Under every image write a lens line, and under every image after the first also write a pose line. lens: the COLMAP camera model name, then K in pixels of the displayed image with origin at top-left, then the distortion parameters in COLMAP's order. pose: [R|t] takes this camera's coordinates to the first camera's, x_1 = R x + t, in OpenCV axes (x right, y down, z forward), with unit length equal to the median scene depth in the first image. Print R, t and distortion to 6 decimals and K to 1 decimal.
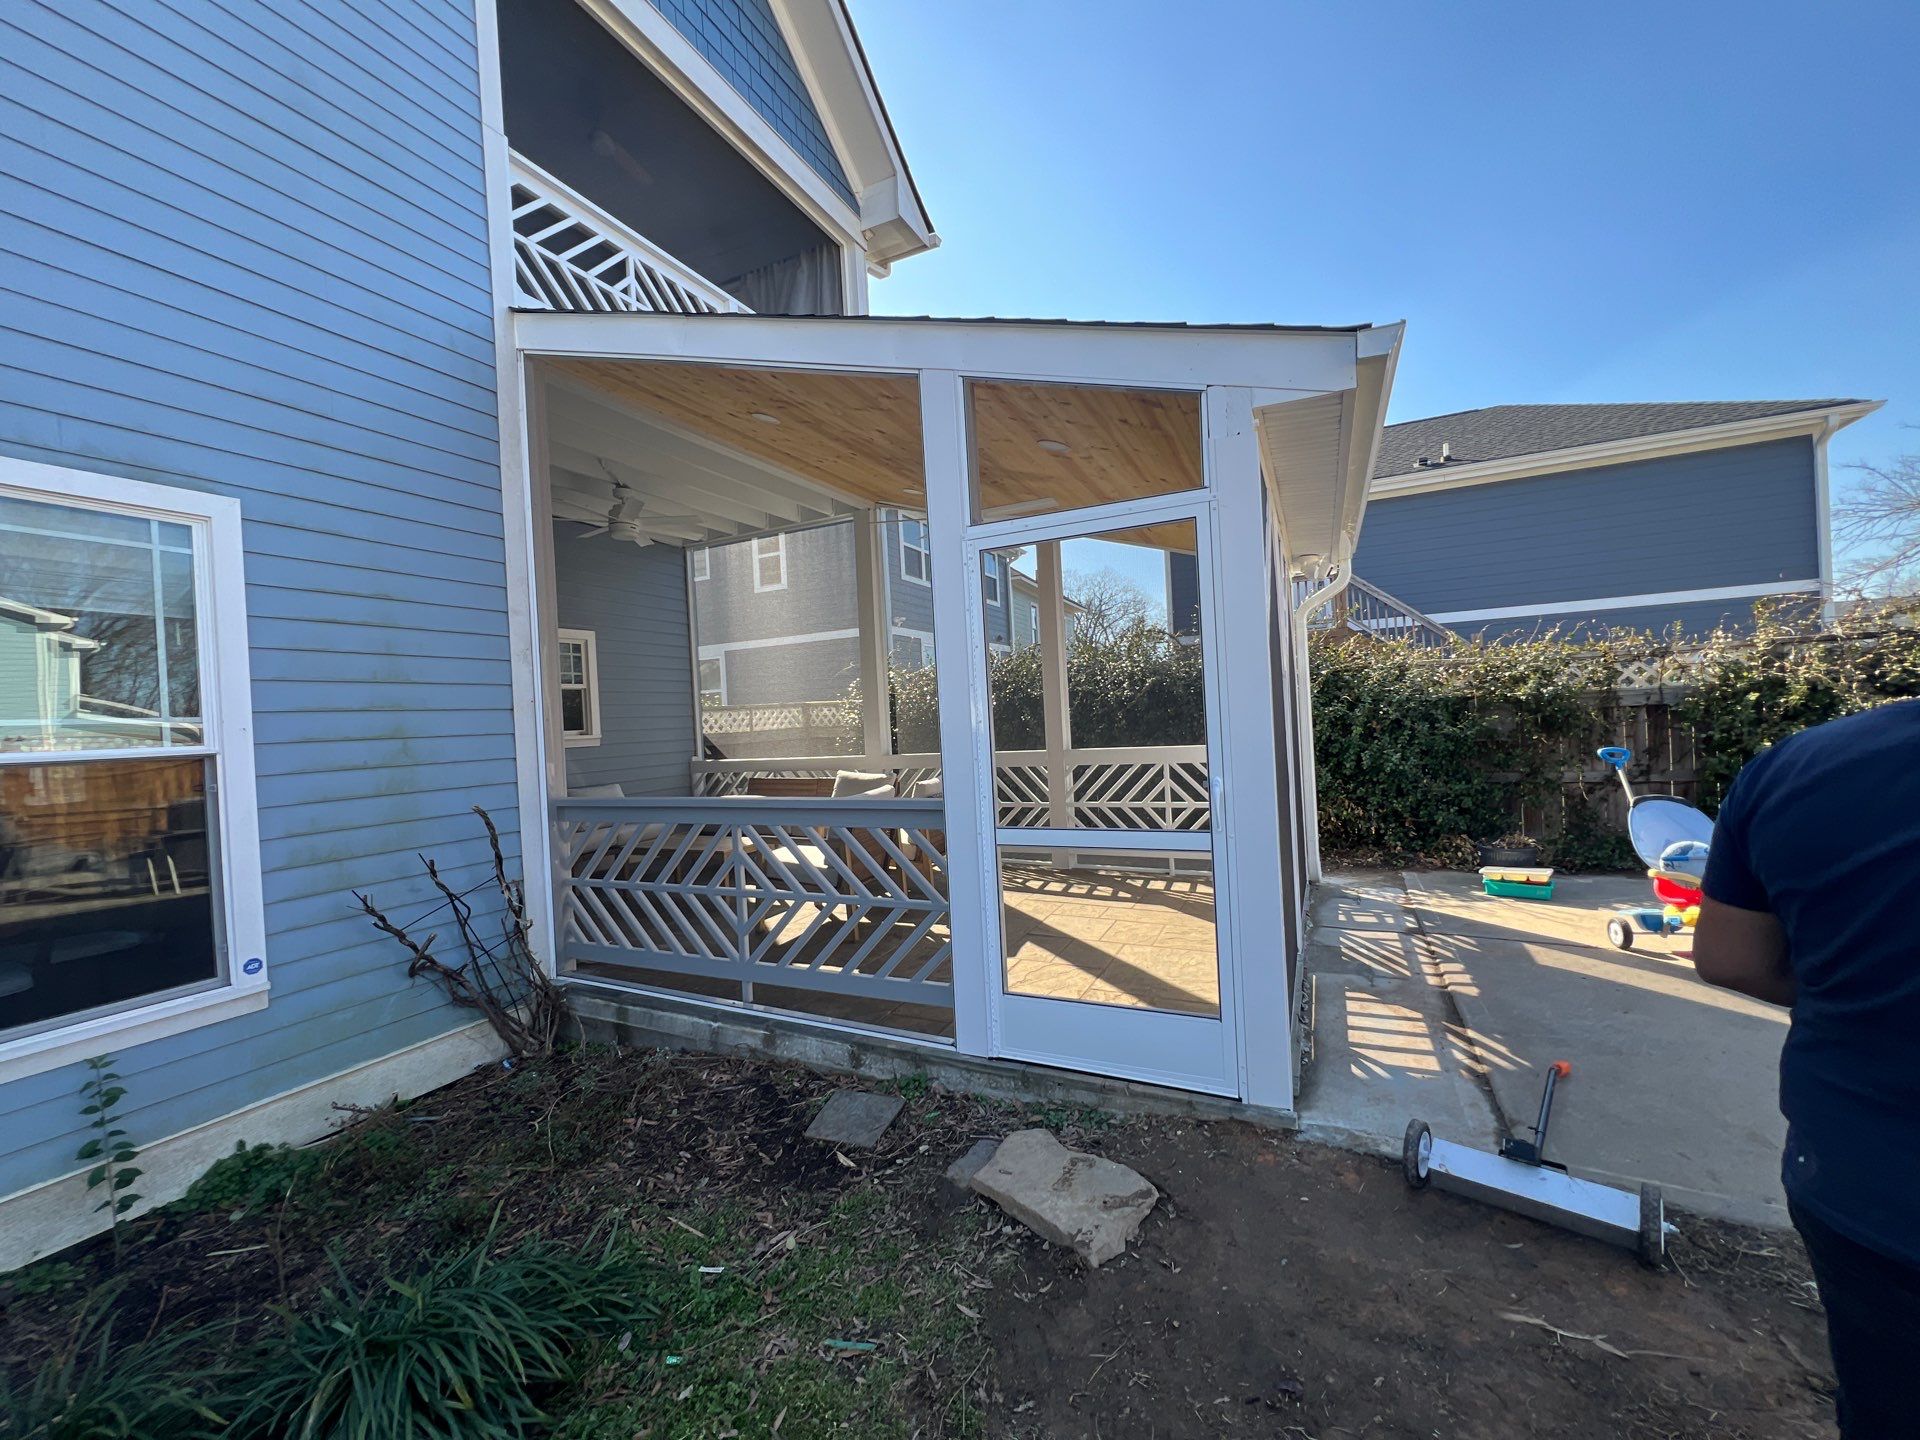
lens RADIAL K [[777.4, 0, 966.4], [0, 777.4, 724.2], [0, 0, 1]] dist [0.000534, 0.000858]
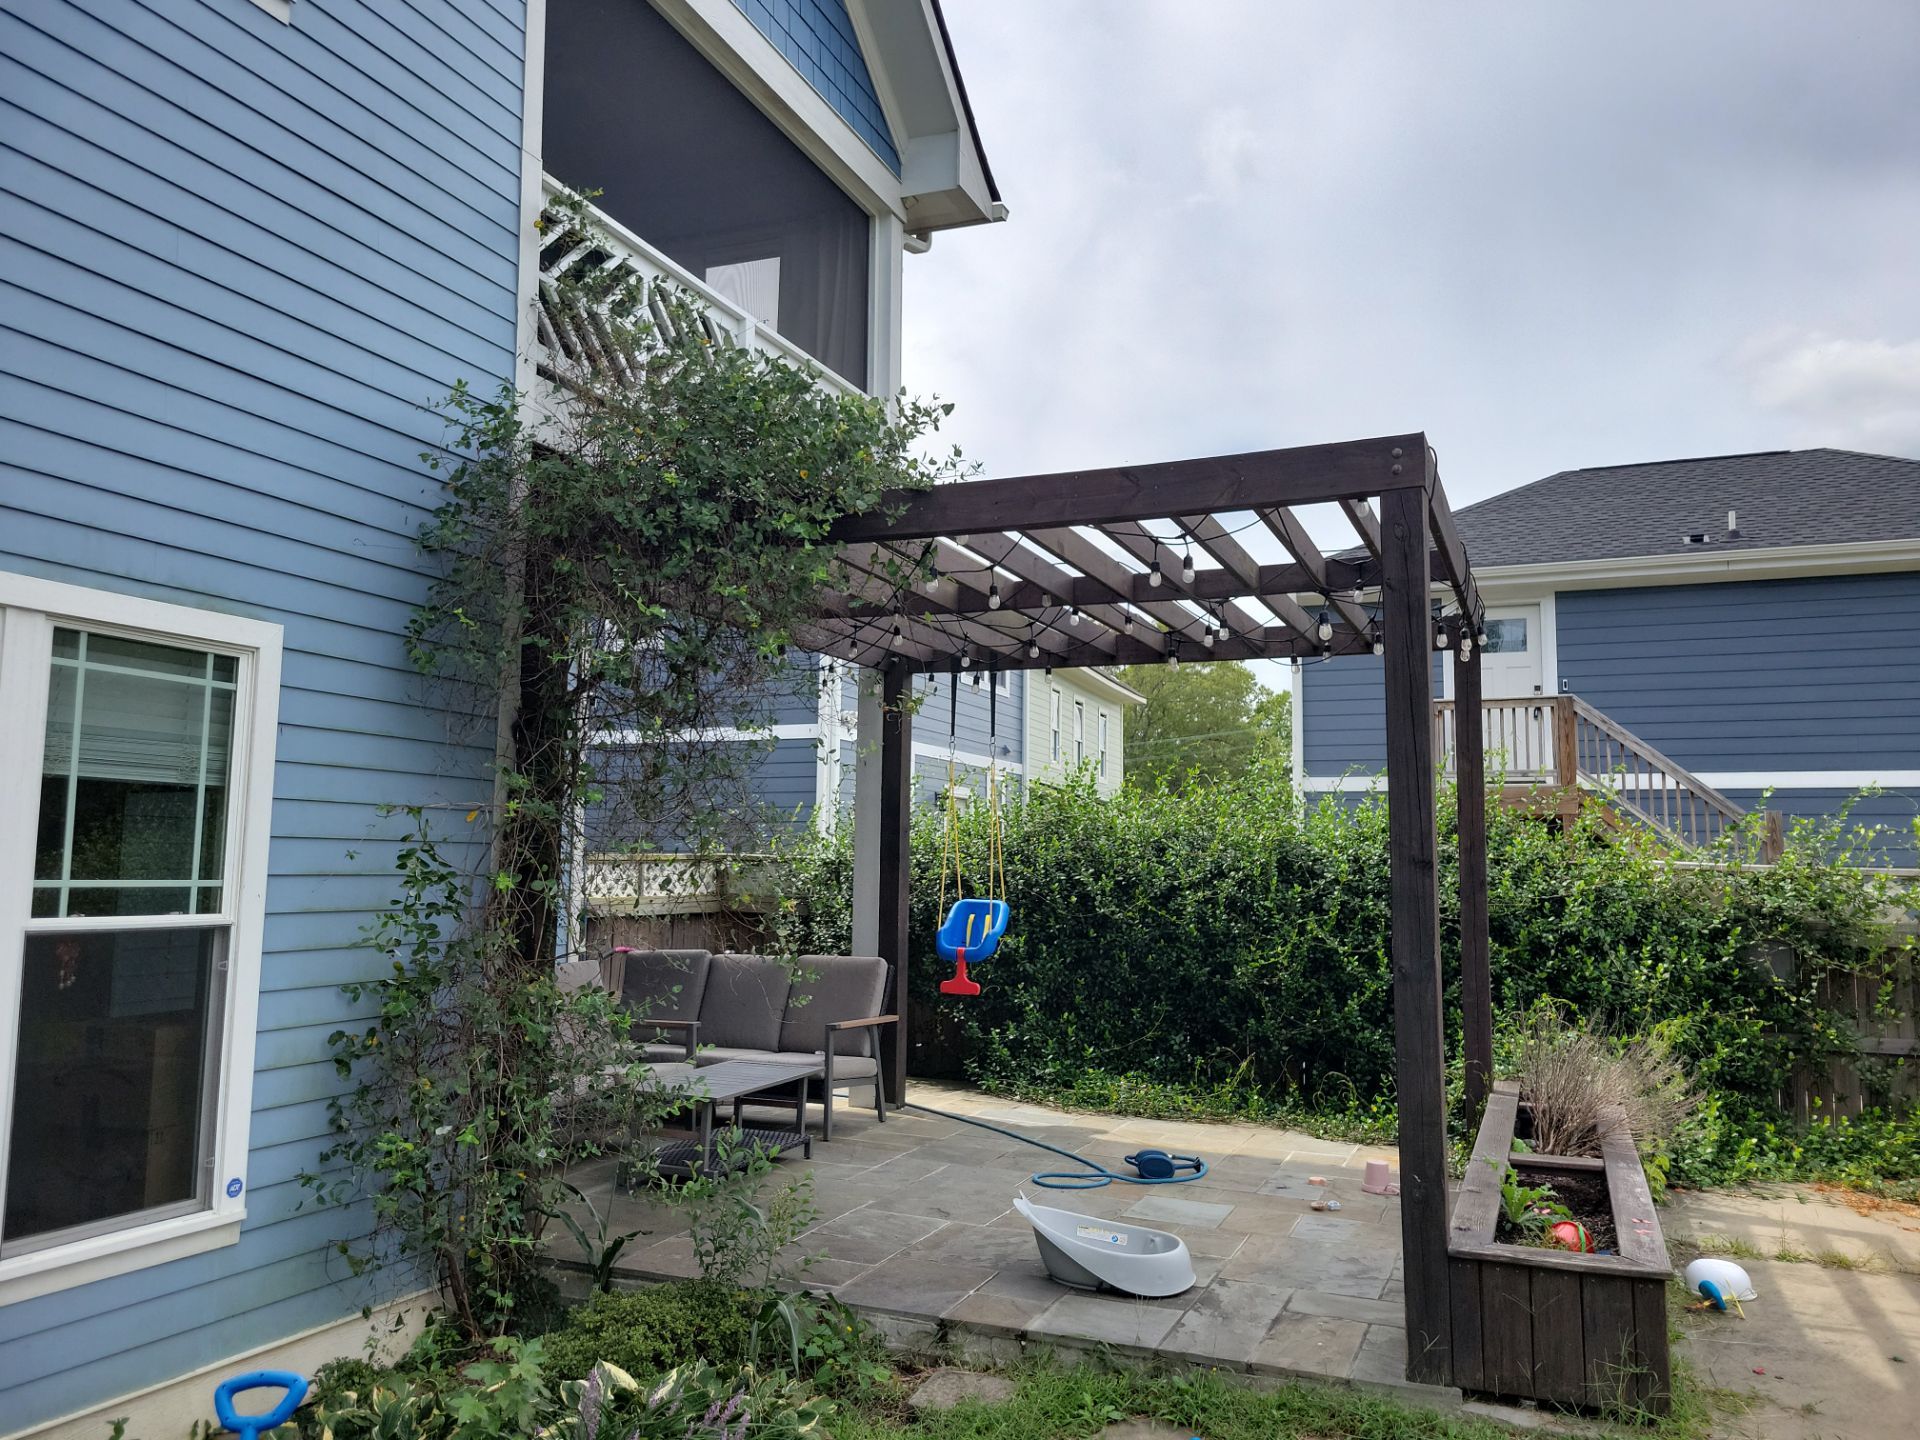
lens RADIAL K [[1459.4, 0, 992.6], [0, 1459.4, 720.1], [0, 0, 1]] dist [0.047462, 0.004159]
pose [[0.995790, 0.067750, 0.061745, -0.180865], [-0.060453, 0.991727, -0.113235, -0.035431], [-0.068906, 0.109025, 0.991648, -0.477564]]
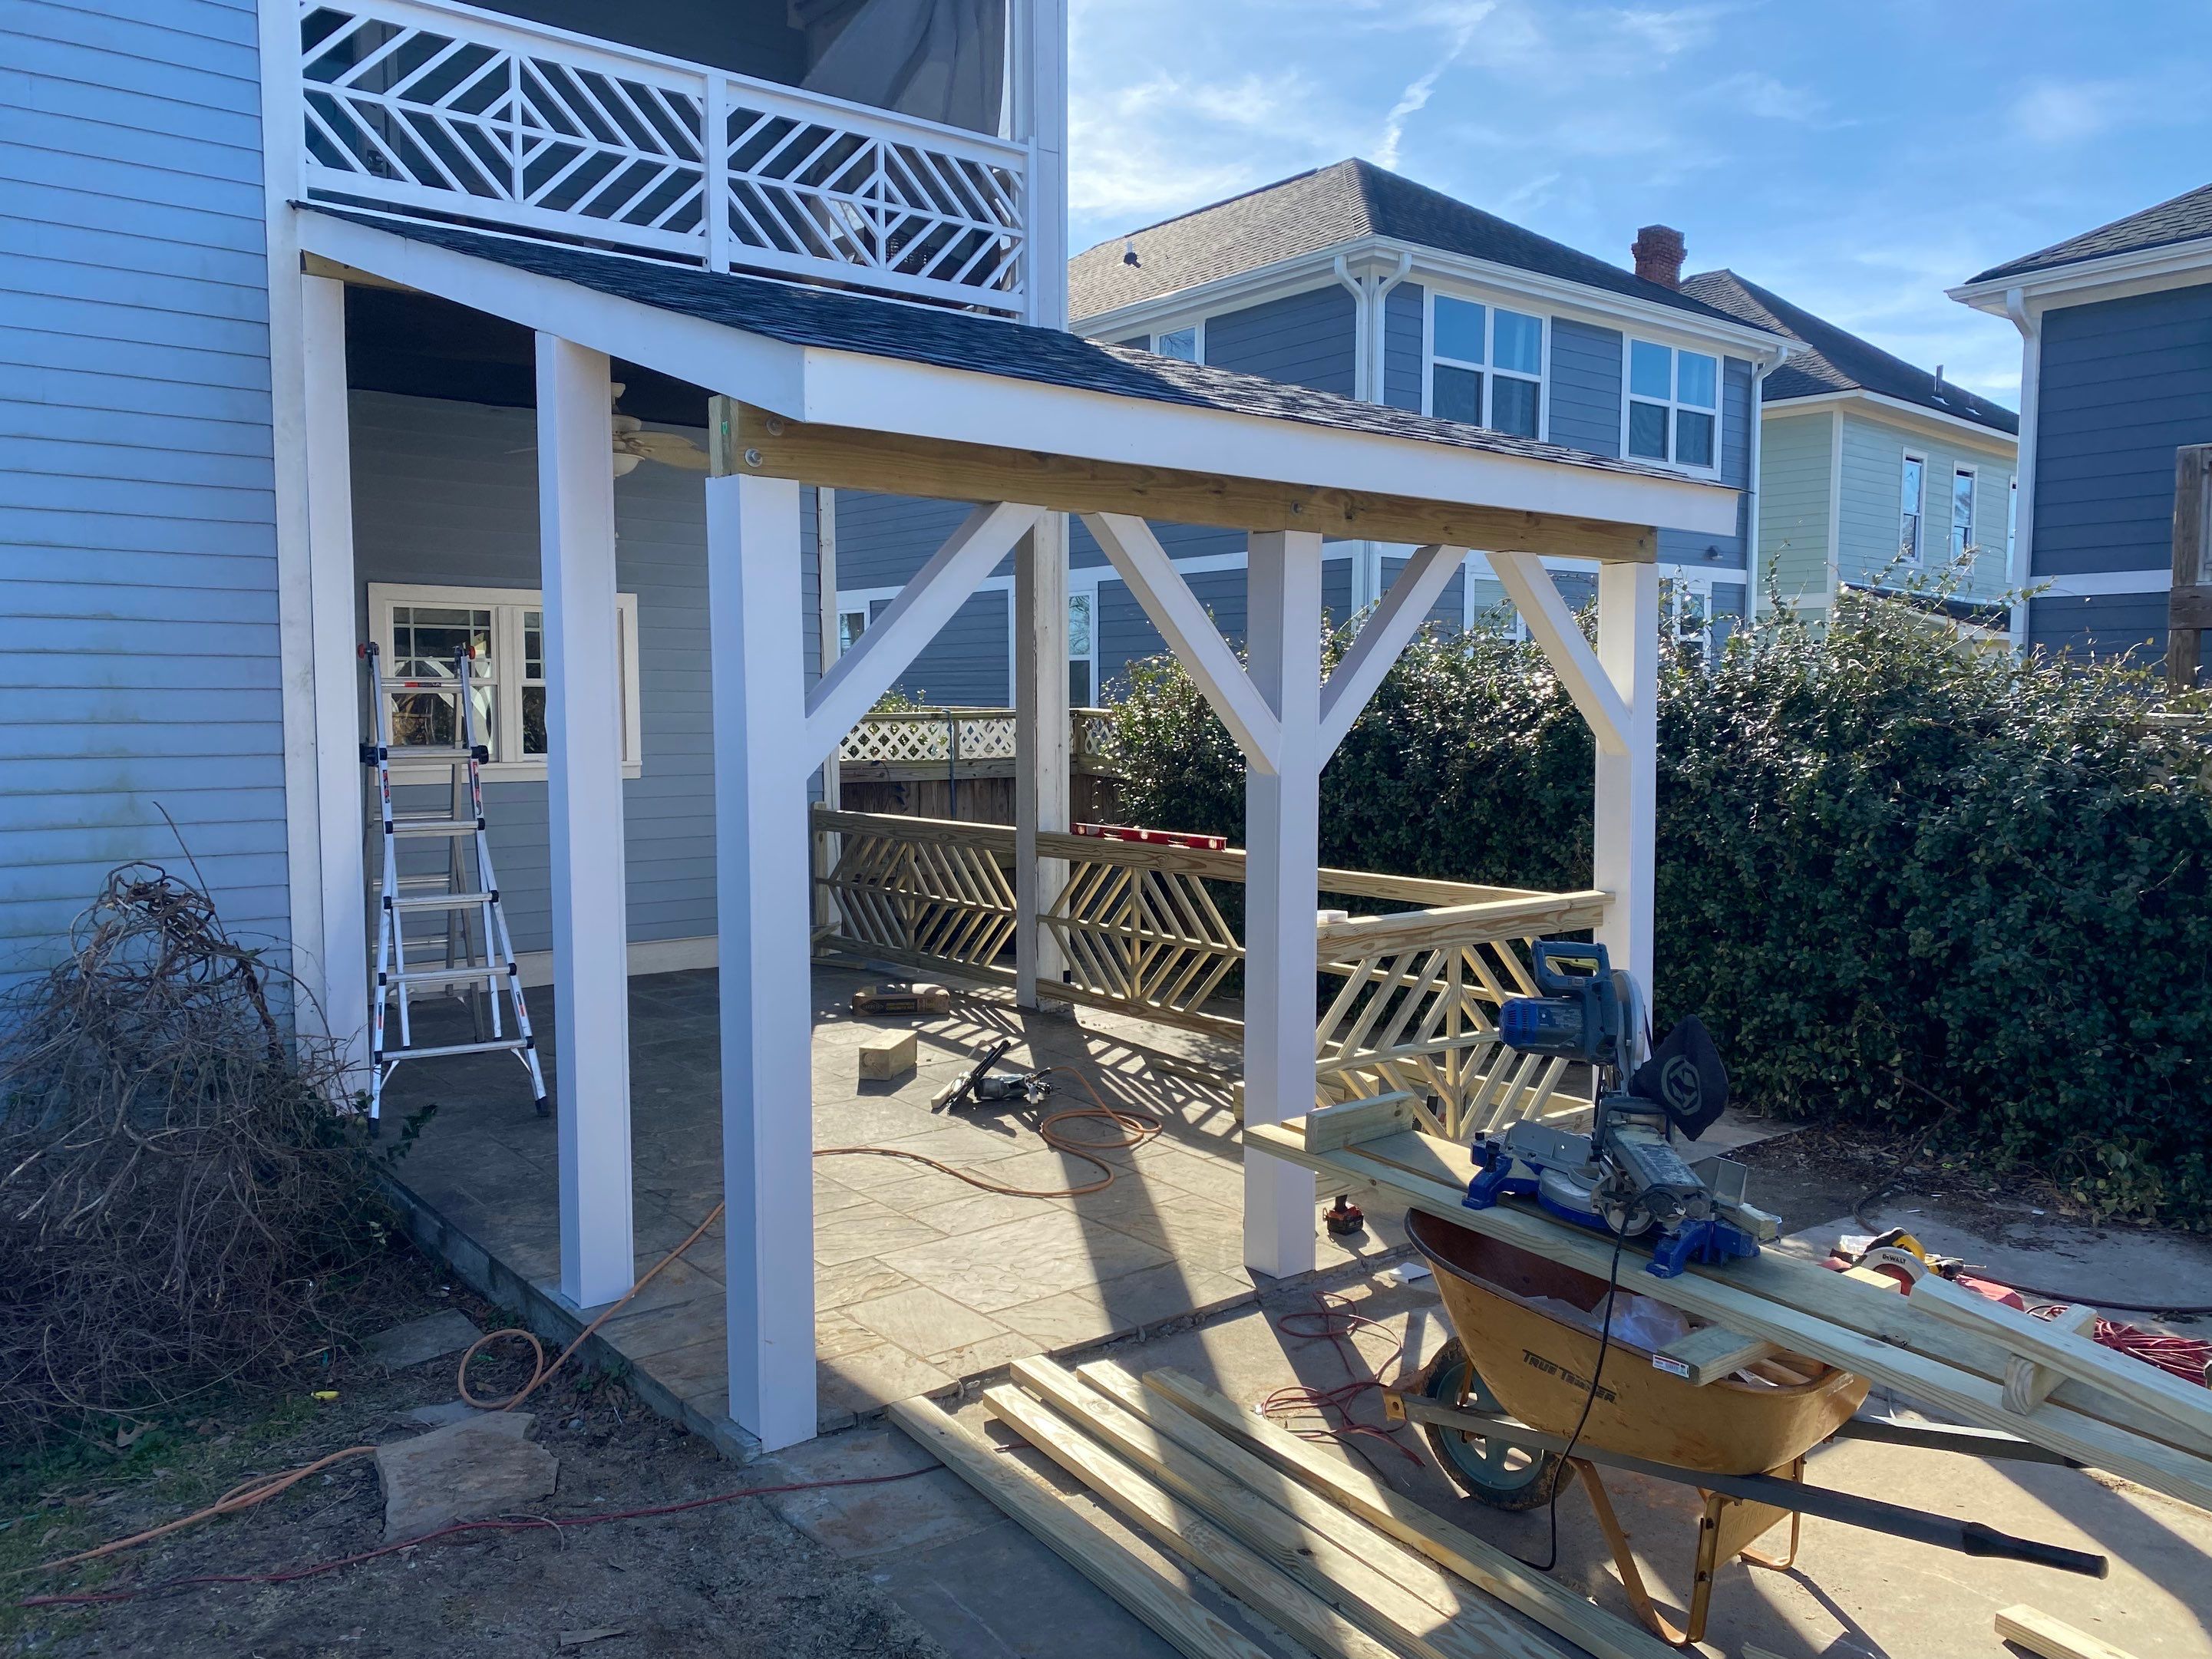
lens RADIAL K [[1713.4, 0, 1108.3], [0, 1713.4, 817.9], [0, 0, 1]] dist [0.019368, -0.007366]
pose [[0.896832, 0.083353, -0.434447, 0.824375], [-0.050625, 0.994974, 0.086390, -0.137209], [0.439464, -0.055484, 0.896545, -0.132363]]
